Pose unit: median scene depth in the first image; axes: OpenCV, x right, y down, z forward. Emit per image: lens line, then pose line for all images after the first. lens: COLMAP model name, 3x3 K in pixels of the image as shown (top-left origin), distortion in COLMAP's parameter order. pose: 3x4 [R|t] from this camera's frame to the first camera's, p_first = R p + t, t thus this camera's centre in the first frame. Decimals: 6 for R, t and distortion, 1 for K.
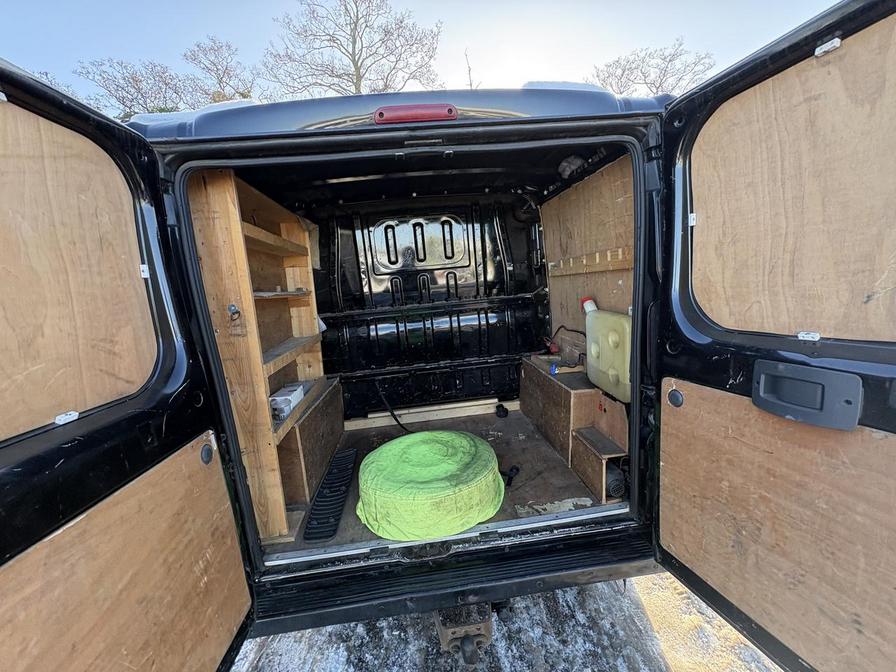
lens RADIAL K [[354.6, 0, 447.4], [0, 354.6, 339.3], [0, 0, 1]] dist [-0.003236, 0.000182]
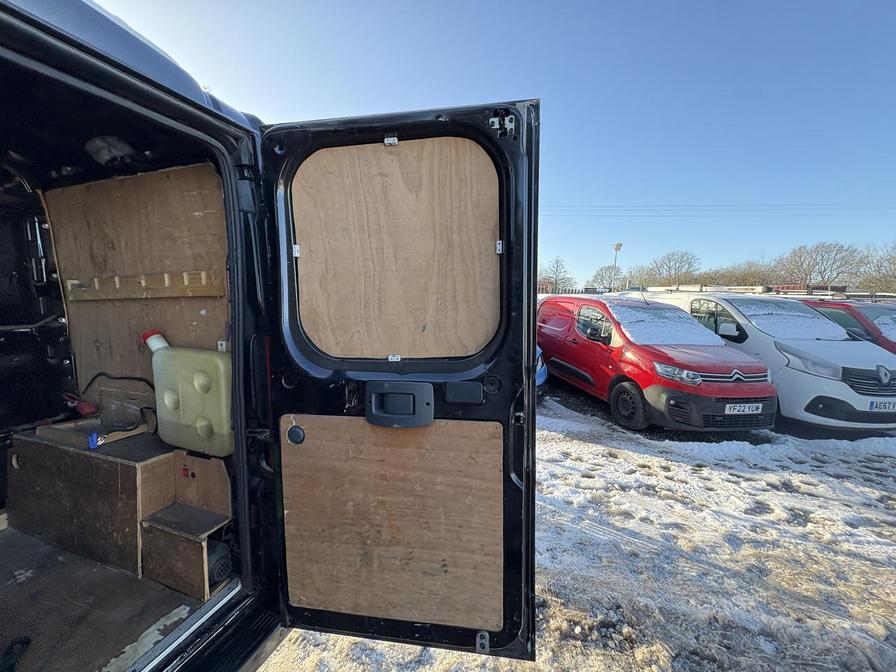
lens RADIAL K [[354.6, 0, 451.9], [0, 354.6, 336.6], [0, 0, 1]] dist [-0.003236, 0.000182]
pose [[0.414146, -0.009670, 0.910159, -0.035079], [0.113425, 0.992698, -0.041065, -0.006778], [-0.903116, 0.120242, 0.412219, 0.202840]]
